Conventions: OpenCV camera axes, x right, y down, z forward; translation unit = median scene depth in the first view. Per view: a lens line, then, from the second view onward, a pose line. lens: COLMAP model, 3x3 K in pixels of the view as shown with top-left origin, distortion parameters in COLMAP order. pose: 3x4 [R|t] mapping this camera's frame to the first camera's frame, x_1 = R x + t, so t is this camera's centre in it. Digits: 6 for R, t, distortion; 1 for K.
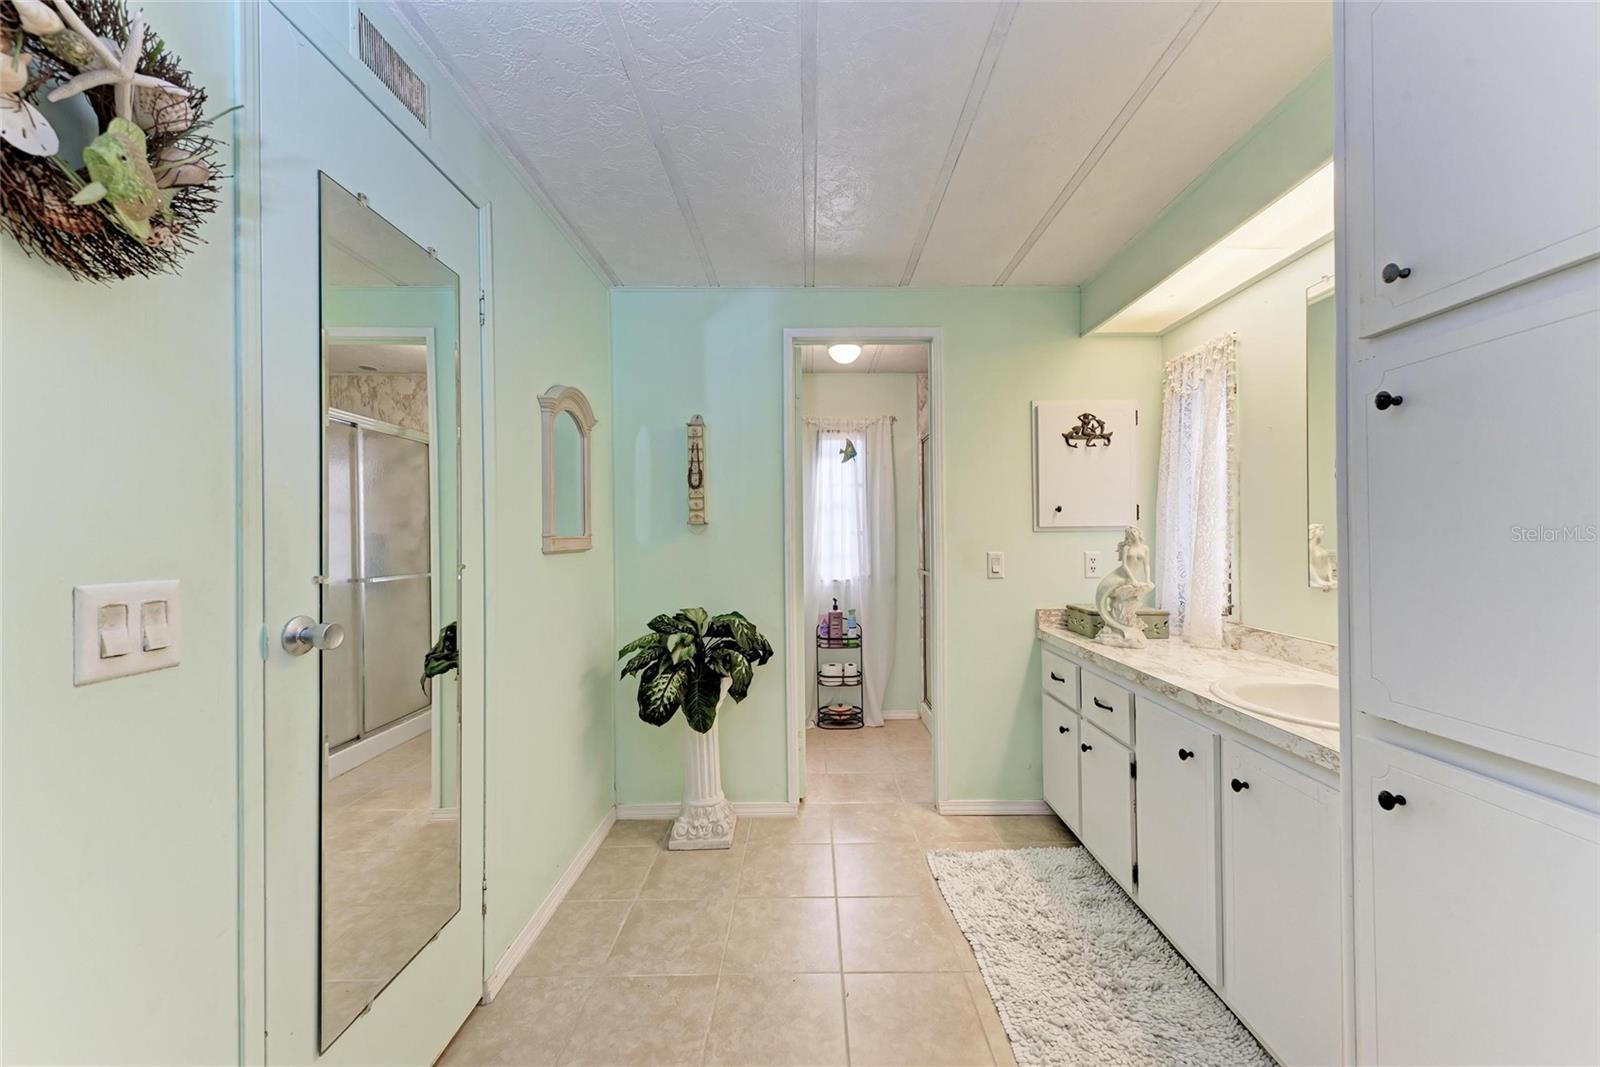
lens RADIAL K [[588.5, 0, 794.0], [0, 588.5, 522.3], [0, 0, 1]] dist [0.007031, -0.002390]
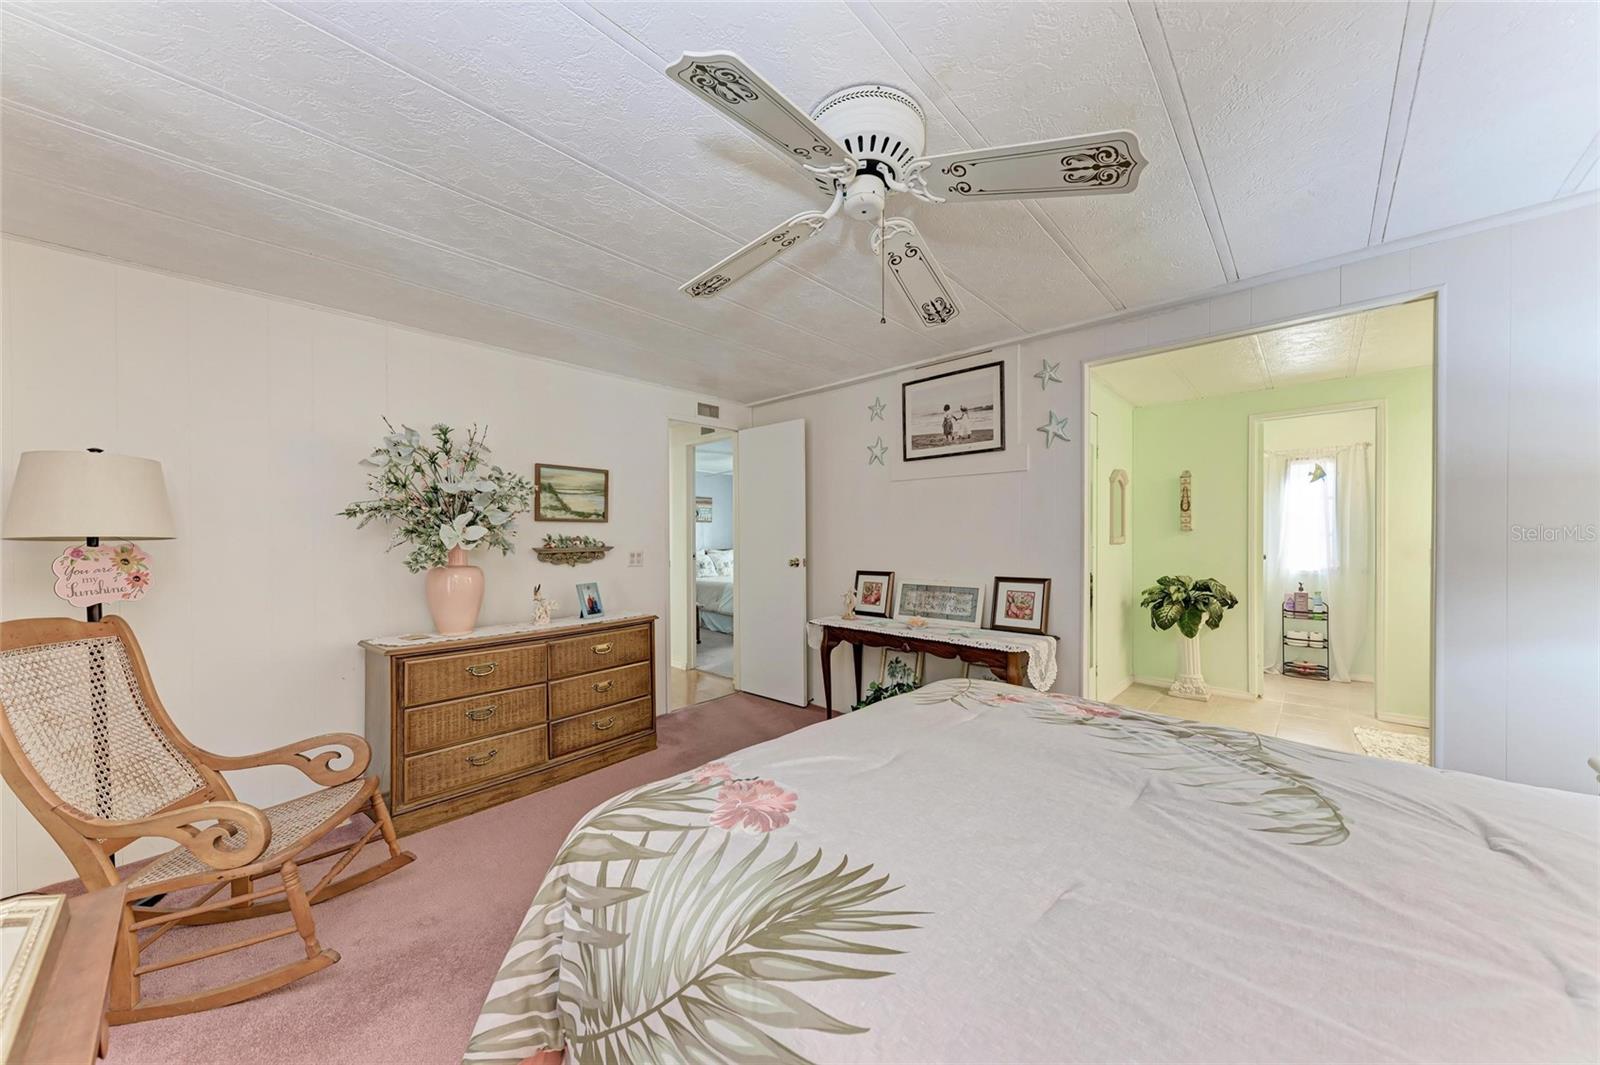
lens RADIAL K [[550.1, 0, 806.9], [0, 550.1, 542.5], [0, 0, 1]] dist [0.014564, -0.000381]
pose [[0.751829, 0.011186, -0.659263, 0.095664], [0.011887, 0.999464, 0.030514, -0.028656], [0.659251, -0.030778, 0.751293, -1.194188]]
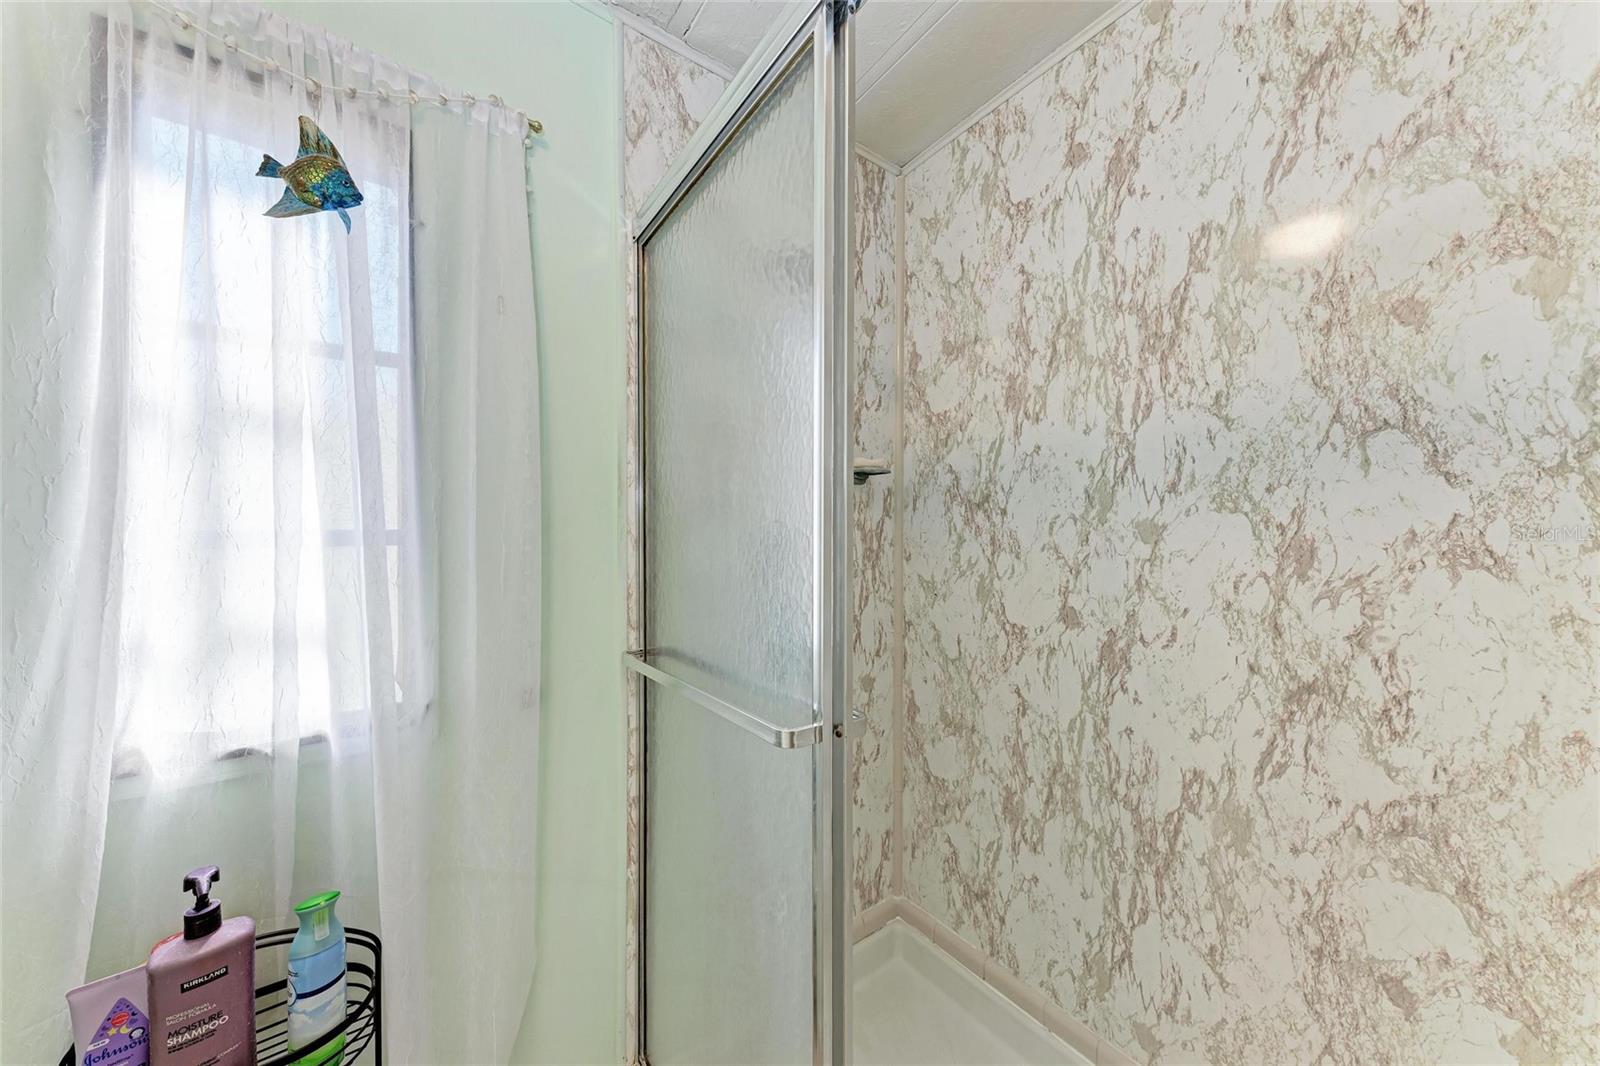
lens RADIAL K [[492.9, 0, 810.5], [0, 492.9, 533.3], [0, 0, 1]] dist [0.001177, -0.000002]
pose [[0.722359, -0.001599, 0.691516, 0.169589], [-0.007358, 0.999923, 0.009999, 0.022774], [-0.691479, -0.012311, 0.722292, 1.235965]]
